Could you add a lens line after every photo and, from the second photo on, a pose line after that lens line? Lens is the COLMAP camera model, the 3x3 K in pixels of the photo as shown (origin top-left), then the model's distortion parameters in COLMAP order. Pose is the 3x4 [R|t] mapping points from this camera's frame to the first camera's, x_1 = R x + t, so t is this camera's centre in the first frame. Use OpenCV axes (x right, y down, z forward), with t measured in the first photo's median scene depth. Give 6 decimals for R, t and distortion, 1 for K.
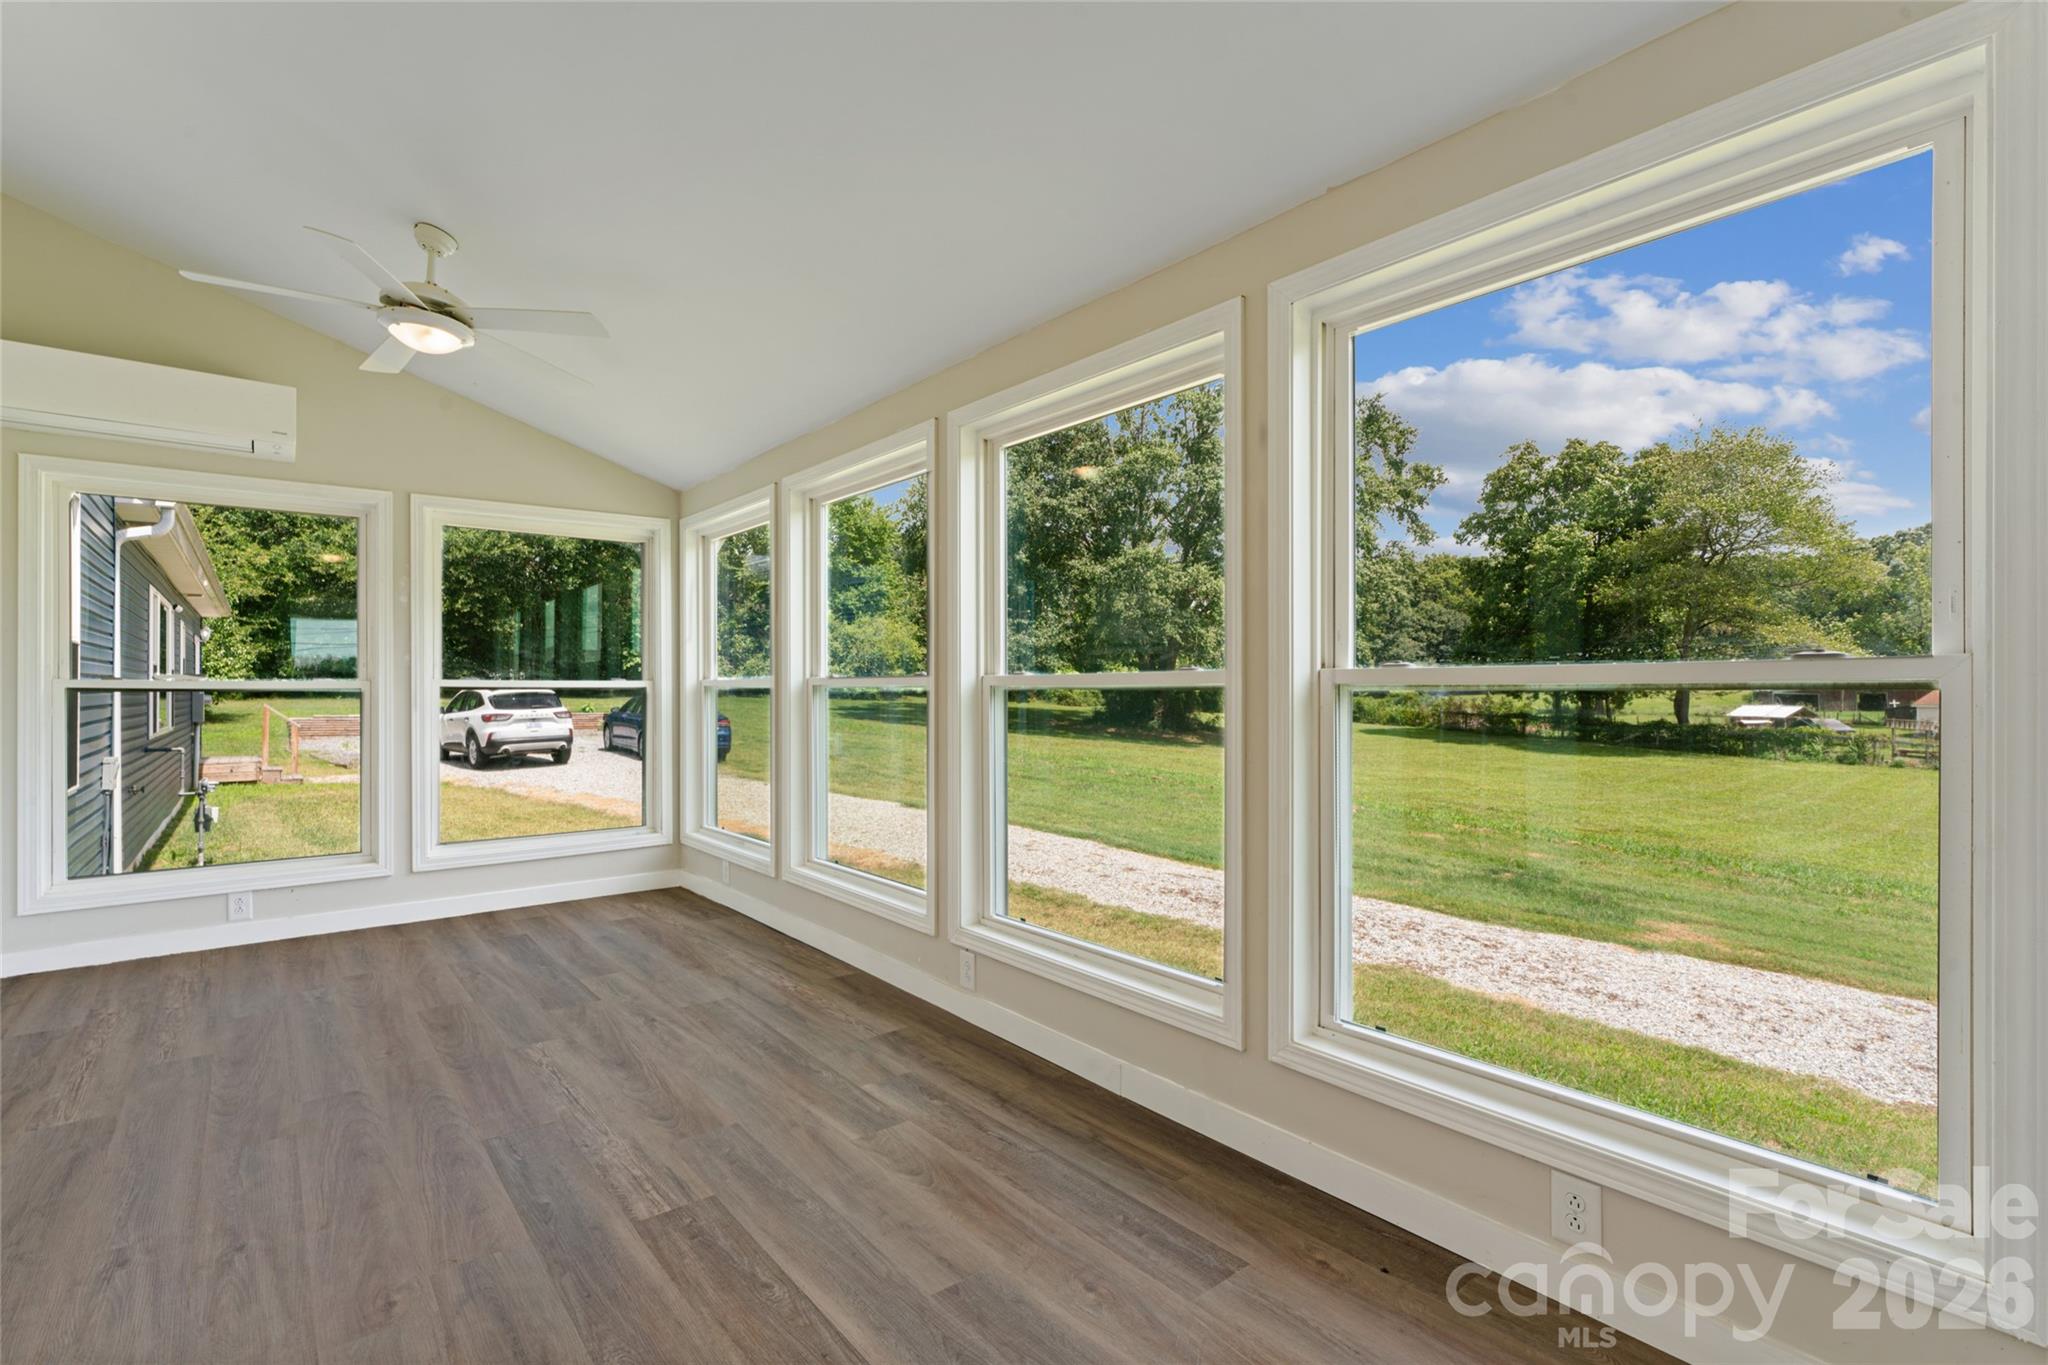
lens RADIAL K [[946.5, 0, 1023.4], [0, 946.5, 686.5], [0, 0, 1]] dist [-0.003148, -0.000981]
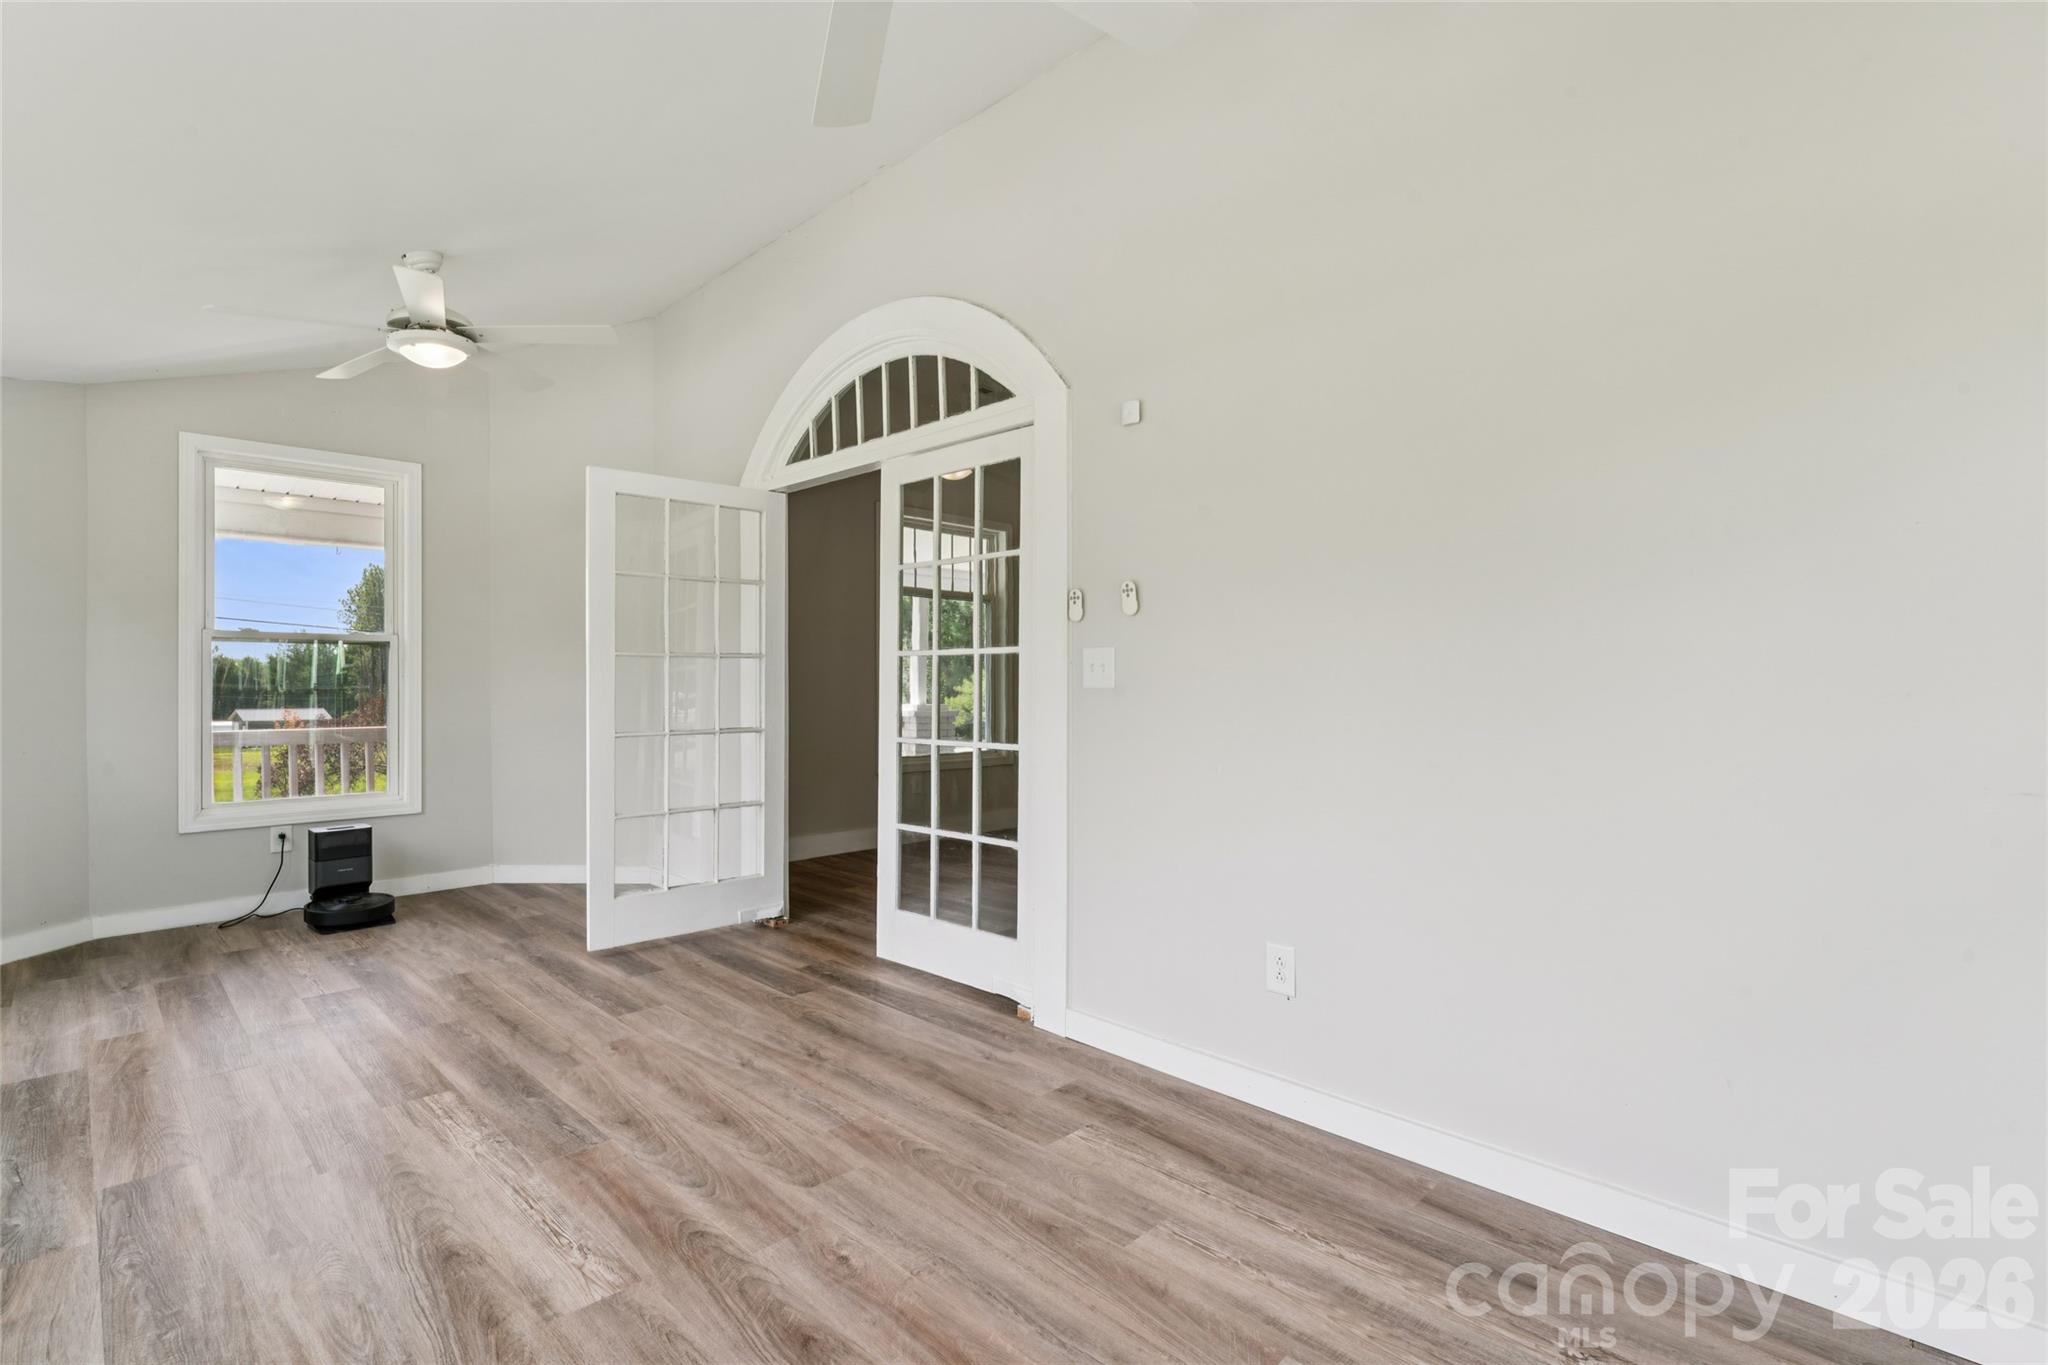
lens RADIAL K [[946.5, 0, 1024.7], [0, 946.5, 684.5], [0, 0, 1]] dist [-0.003148, -0.000981]
pose [[-0.994435, -0.002202, -0.105326, -0.802156], [-0.002081, 0.999997, -0.001264, 0.008423], [0.105329, -0.001038, -0.994437, 1.809363]]
